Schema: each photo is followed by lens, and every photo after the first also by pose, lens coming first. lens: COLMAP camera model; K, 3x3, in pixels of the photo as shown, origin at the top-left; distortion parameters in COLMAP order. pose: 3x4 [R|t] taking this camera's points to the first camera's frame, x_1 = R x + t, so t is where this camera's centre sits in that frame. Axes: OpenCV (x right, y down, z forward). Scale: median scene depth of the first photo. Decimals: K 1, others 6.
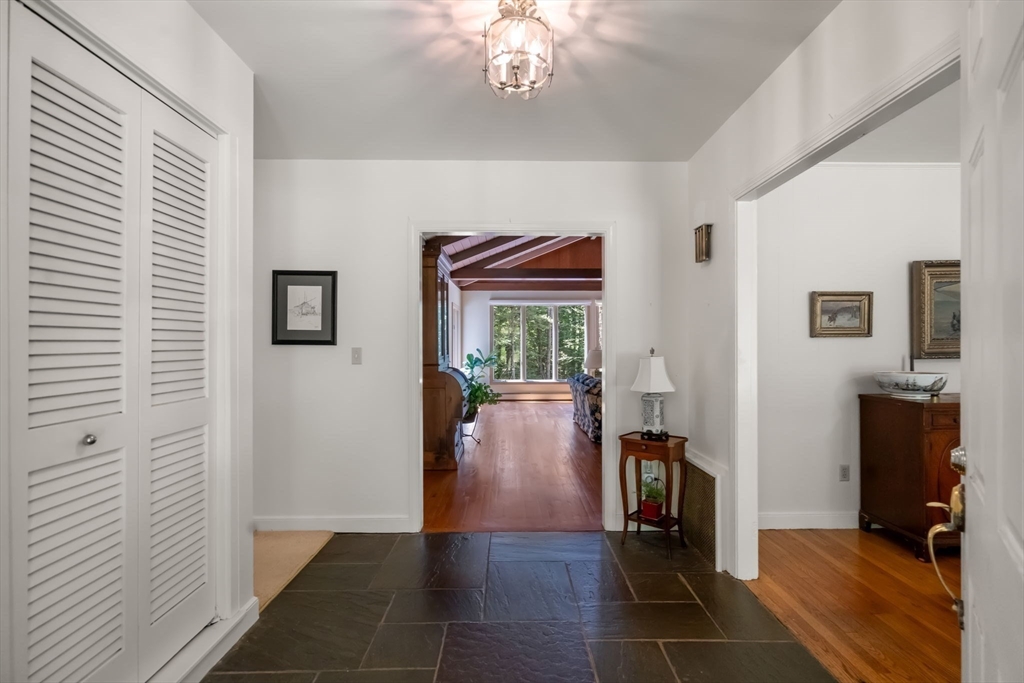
lens RADIAL K [[464.9, 0, 516.1], [0, 464.9, 335.8], [0, 0, 1]] dist [-0.003482, -0.000270]
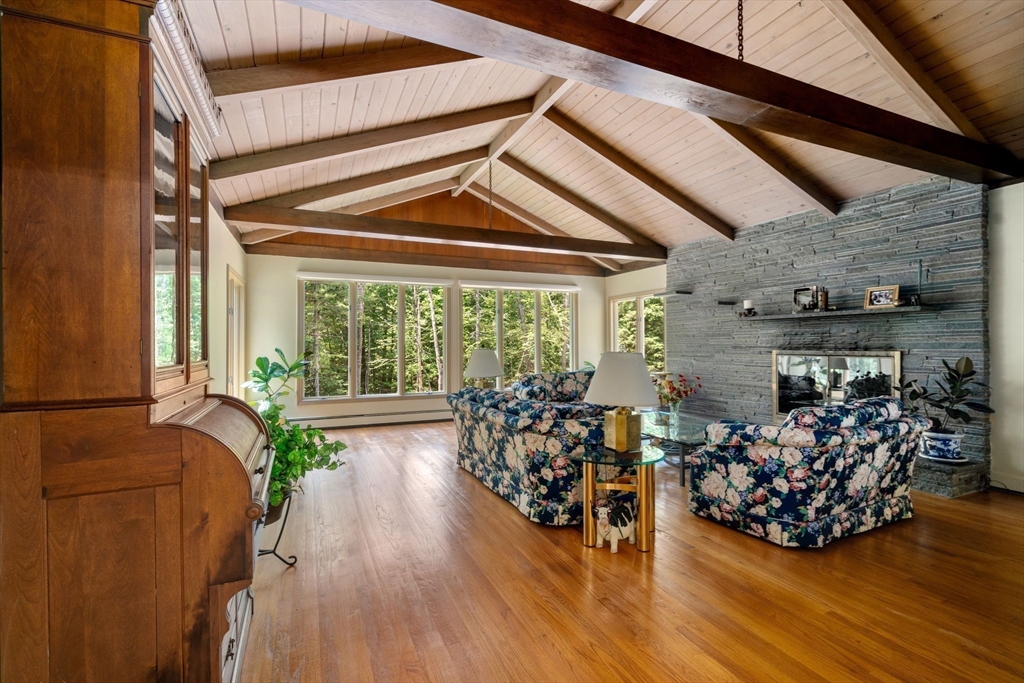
lens RADIAL K [[464.9, 0, 516.1], [0, 464.9, 335.8], [0, 0, 1]] dist [-0.003482, -0.000270]
pose [[0.916673, 0.007024, 0.399577, -0.042435], [-0.005754, 0.999974, -0.004378, 0.013344], [-0.399598, 0.001714, 0.916689, 0.351239]]
